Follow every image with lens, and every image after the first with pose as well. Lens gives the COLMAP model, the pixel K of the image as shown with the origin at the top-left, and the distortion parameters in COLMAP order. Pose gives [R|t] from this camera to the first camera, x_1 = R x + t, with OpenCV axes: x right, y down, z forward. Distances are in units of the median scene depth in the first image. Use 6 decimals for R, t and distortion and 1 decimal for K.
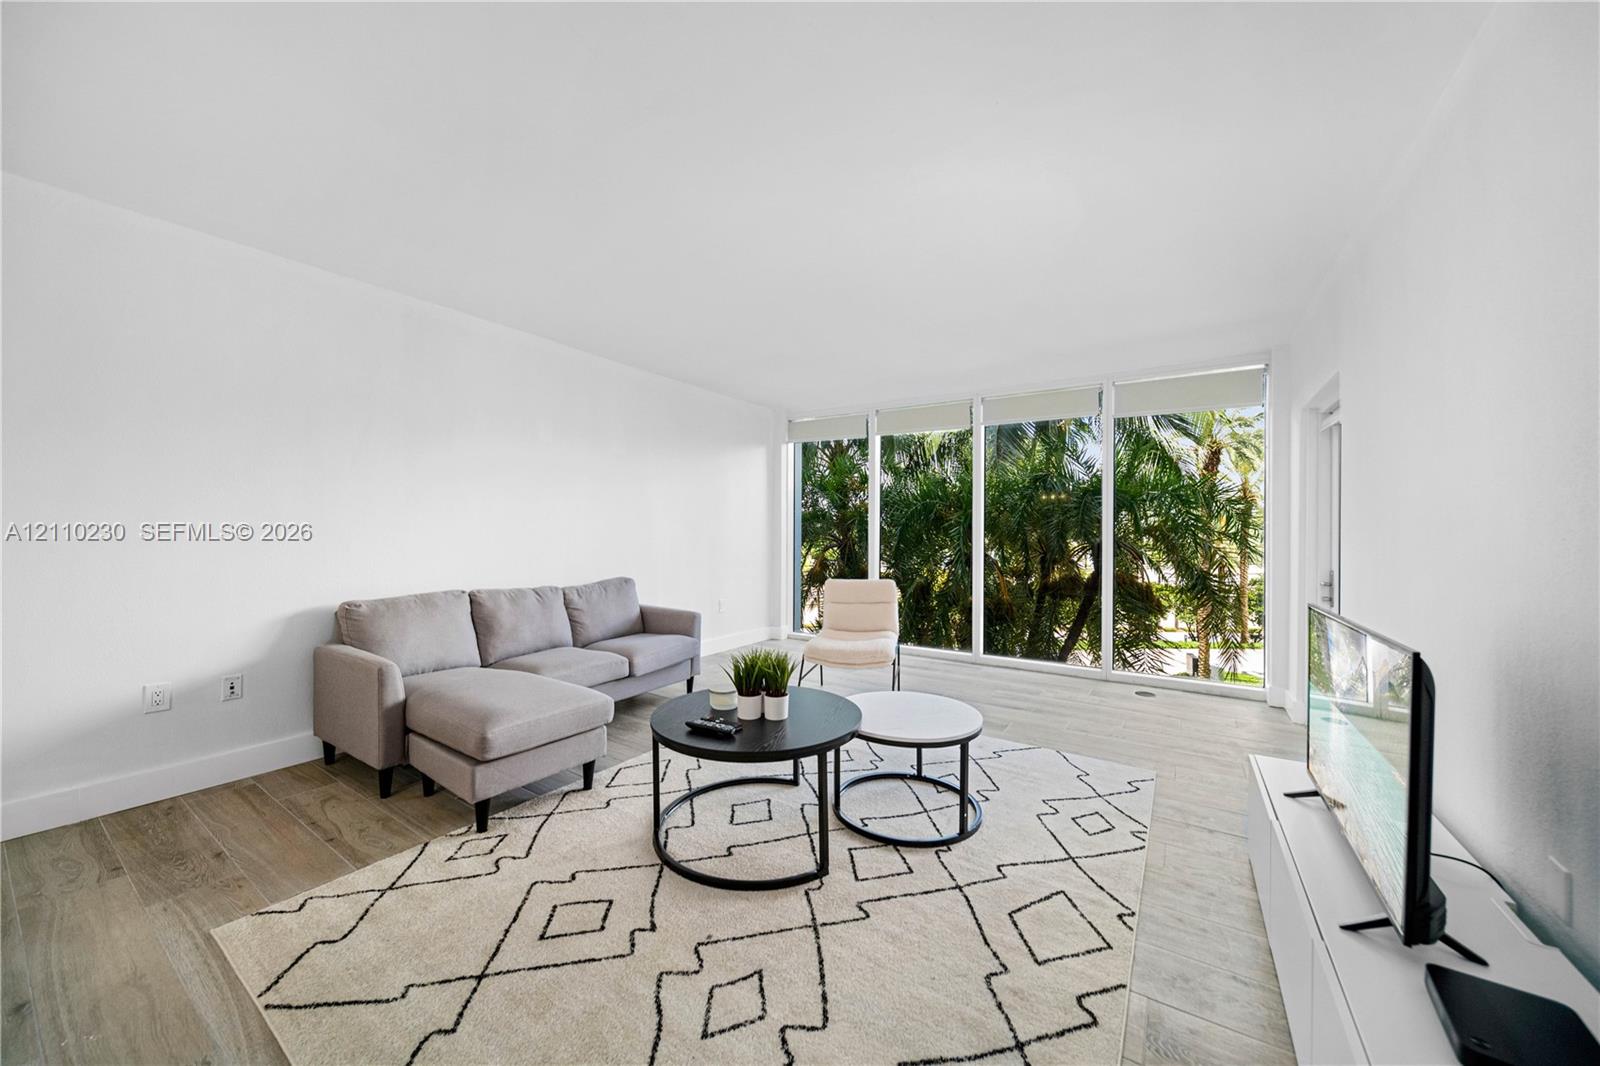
lens RADIAL K [[595.1, 0, 816.3], [0, 595.1, 534.4], [0, 0, 1]] dist [-0.001165, -0.000347]
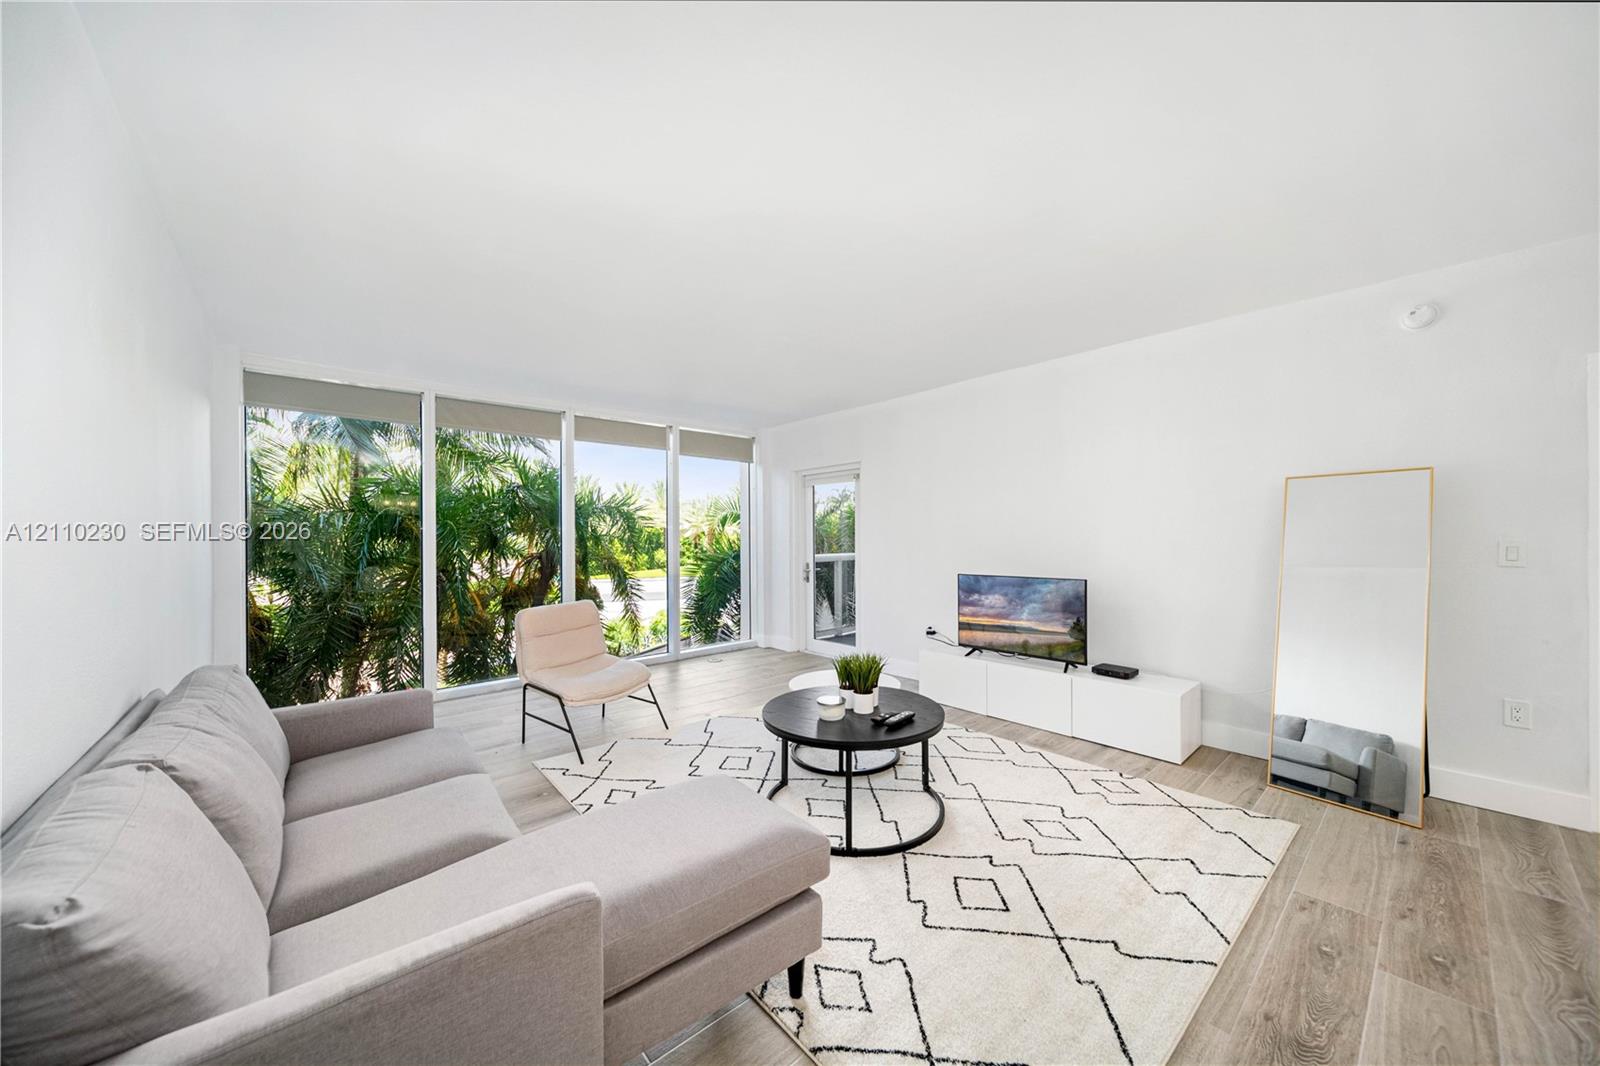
lens RADIAL K [[567.8, 0, 809.0], [0, 567.8, 538.8], [0, 0, 1]] dist [0.000121, -0.000423]
pose [[0.241015, -0.006561, 0.970499, -1.665562], [0.014284, 0.999893, 0.003212, -0.057644], [-0.970416, 0.013089, 0.241083, 1.123333]]
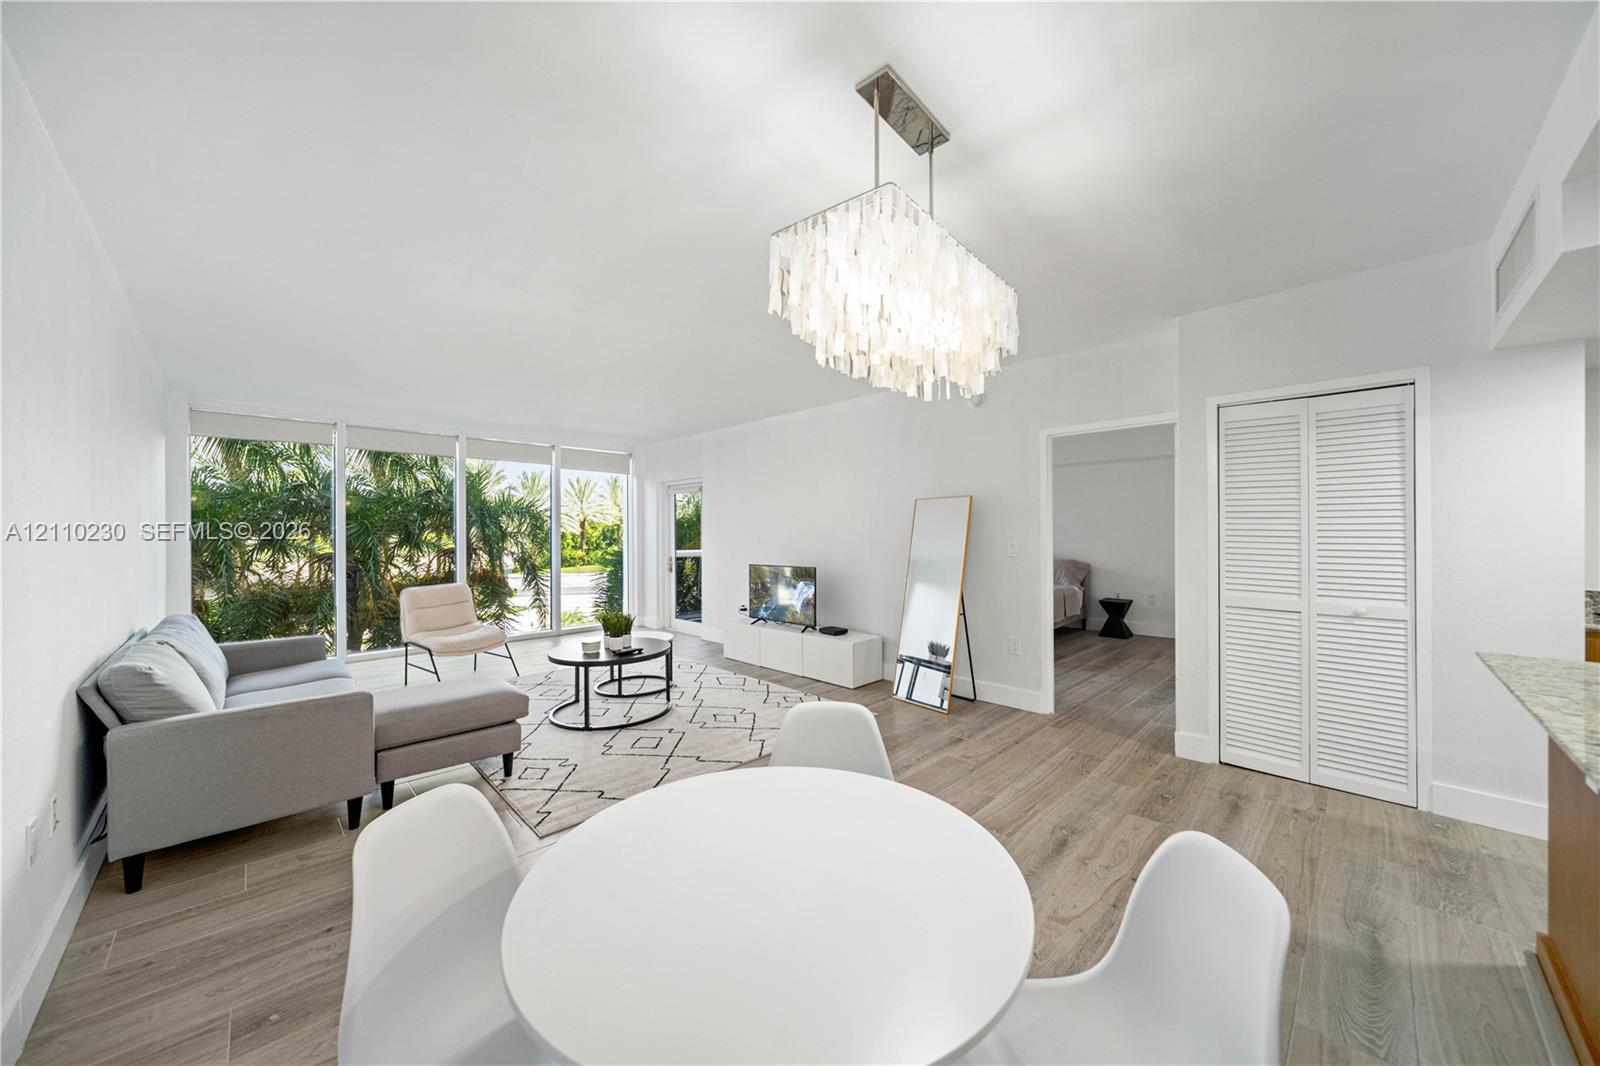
lens RADIAL K [[567.8, 0, 810.6], [0, 567.8, 529.8], [0, 0, 1]] dist [0.000121, -0.000423]
pose [[0.176068, 0.005122, 0.984365, -2.377208], [0.007585, 0.999950, -0.006560, -0.067370], [-0.984349, 0.008622, 0.176020, 0.113122]]
